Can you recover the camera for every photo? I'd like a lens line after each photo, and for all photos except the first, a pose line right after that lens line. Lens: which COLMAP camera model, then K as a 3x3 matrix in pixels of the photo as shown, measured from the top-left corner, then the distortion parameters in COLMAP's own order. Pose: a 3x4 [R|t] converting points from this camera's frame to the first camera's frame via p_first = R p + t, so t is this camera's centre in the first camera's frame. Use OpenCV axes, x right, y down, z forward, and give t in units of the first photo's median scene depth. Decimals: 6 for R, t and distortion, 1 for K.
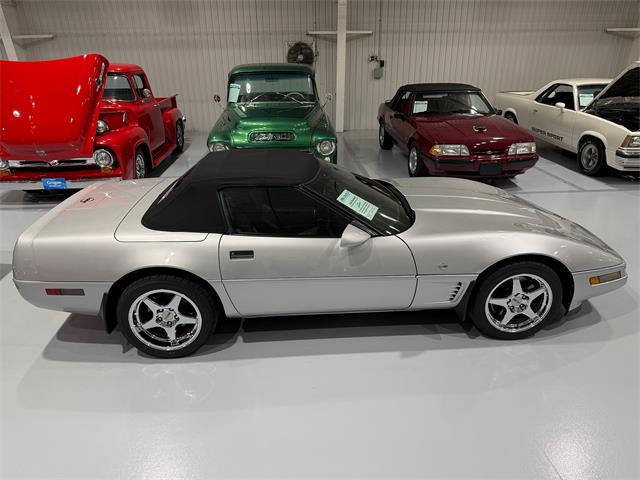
lens RADIAL K [[462.9, 0, 318.8], [0, 462.9, 237.6], [0, 0, 1]] dist [0.027486, -0.039578]
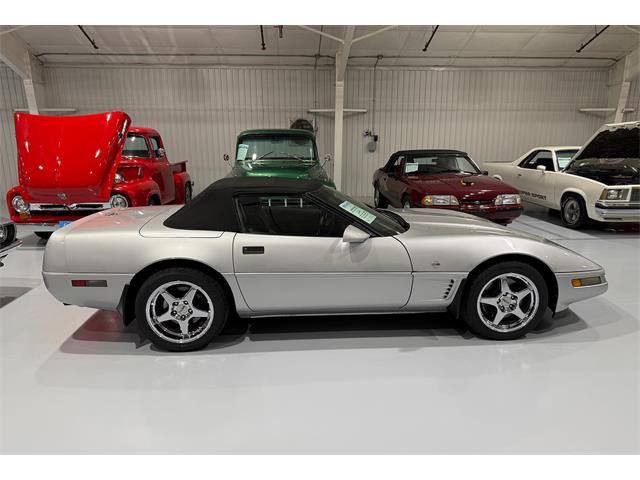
lens RADIAL K [[462.3, 0, 316.8], [0, 462.3, 242.0], [0, 0, 1]] dist [0.071507, -0.115254]
pose [[0.999961, 0.007534, 0.004530, -0.010005], [-0.006583, 0.983248, -0.182151, 0.106015], [-0.005827, 0.182114, 0.983260, -0.044922]]
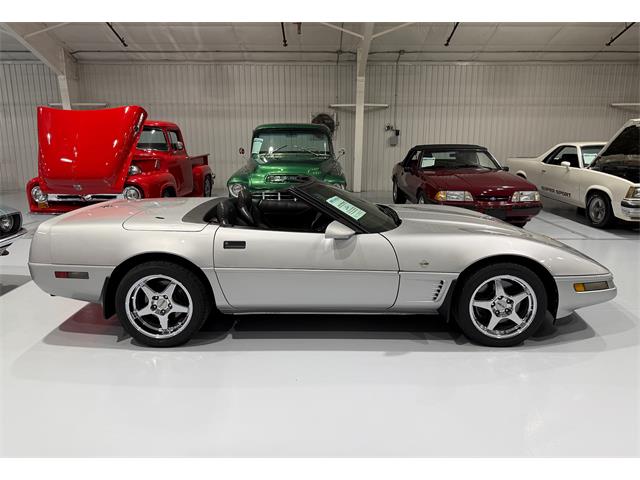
lens RADIAL K [[459.2, 0, 320.1], [0, 459.2, 215.2], [0, 0, 1]] dist [0.073319, -0.110249]
pose [[0.997542, 0.024475, -0.065664, 0.049346], [-0.038535, 0.974222, -0.222277, 0.097578], [0.058531, 0.224261, 0.972770, -0.025065]]
